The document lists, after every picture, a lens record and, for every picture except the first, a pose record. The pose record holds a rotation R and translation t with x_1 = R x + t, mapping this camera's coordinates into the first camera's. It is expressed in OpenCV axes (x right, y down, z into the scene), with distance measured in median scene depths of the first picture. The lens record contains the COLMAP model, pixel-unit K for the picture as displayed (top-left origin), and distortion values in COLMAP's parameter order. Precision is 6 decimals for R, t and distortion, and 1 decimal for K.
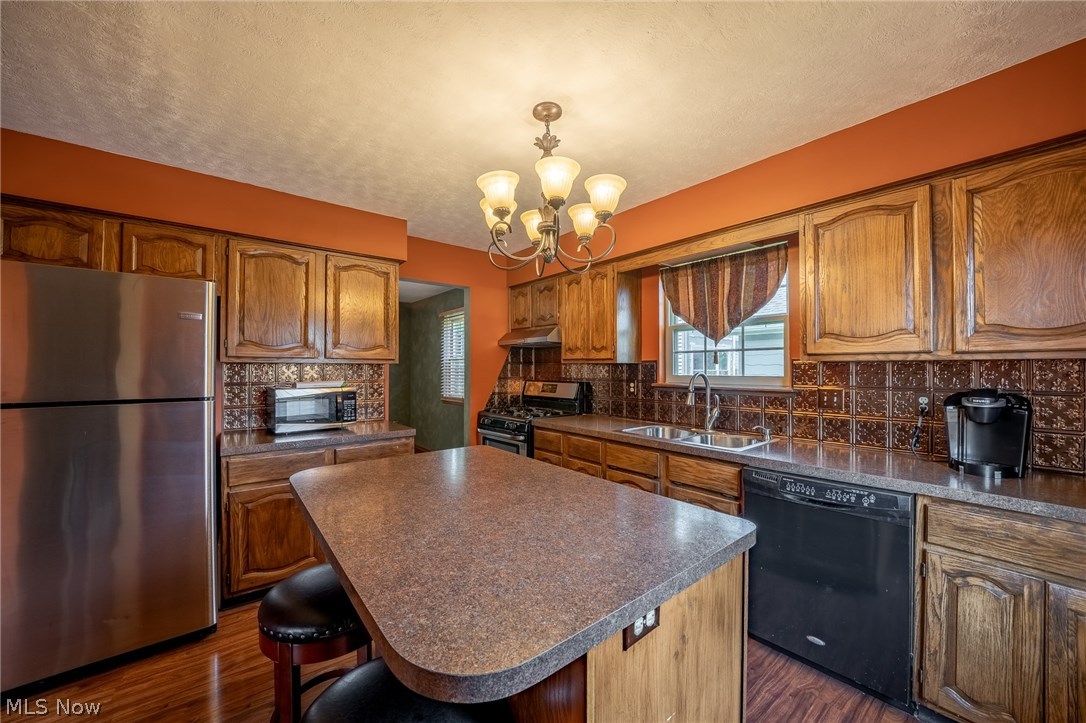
lens RADIAL K [[407.9, 0, 550.7], [0, 407.9, 364.7], [0, 0, 1]] dist [-0.001773, -0.000092]
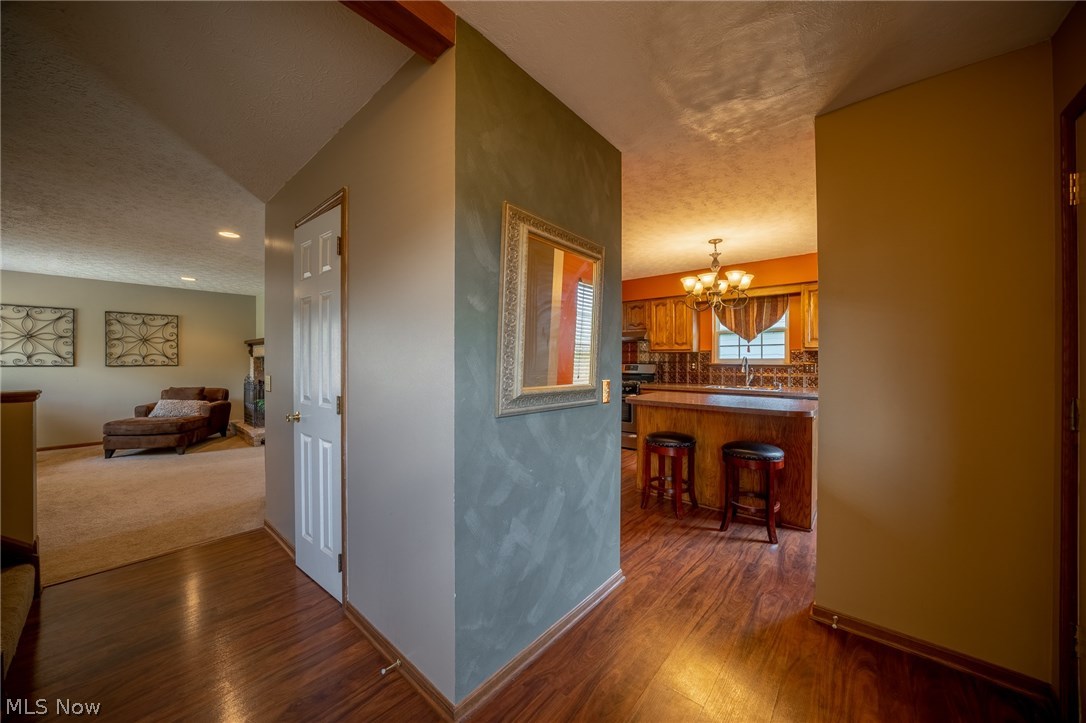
lens RADIAL K [[386.9, 0, 543.3], [0, 386.9, 360.1], [0, 0, 1]] dist [-0.020446, 0.000417]
pose [[0.986052, -0.000503, 0.166436, -0.895825], [-0.001136, 0.999952, 0.009749, 0.018856], [-0.166433, -0.009802, 0.986004, -0.665183]]
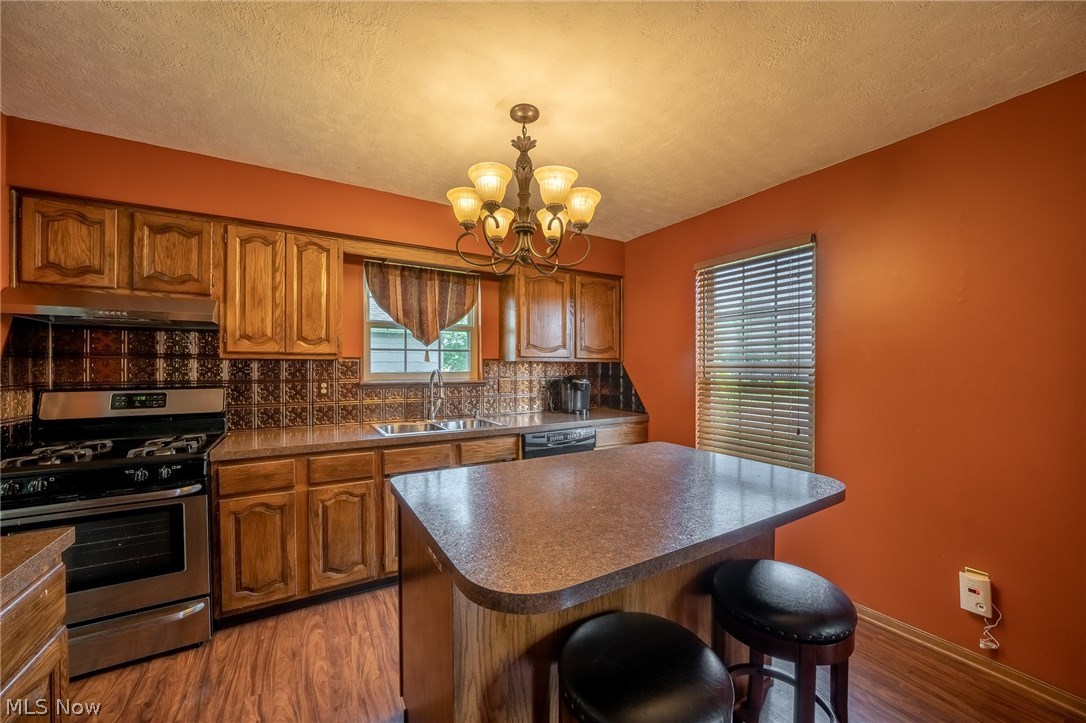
lens RADIAL K [[386.9, 0, 532.3], [0, 386.9, 363.5], [0, 0, 1]] dist [-0.020446, 0.000417]
pose [[0.172530, 0.006878, 0.984980, -0.637648], [-0.008701, 0.999947, -0.005458, 0.006849], [-0.984966, -0.007629, 0.172580, 0.551609]]
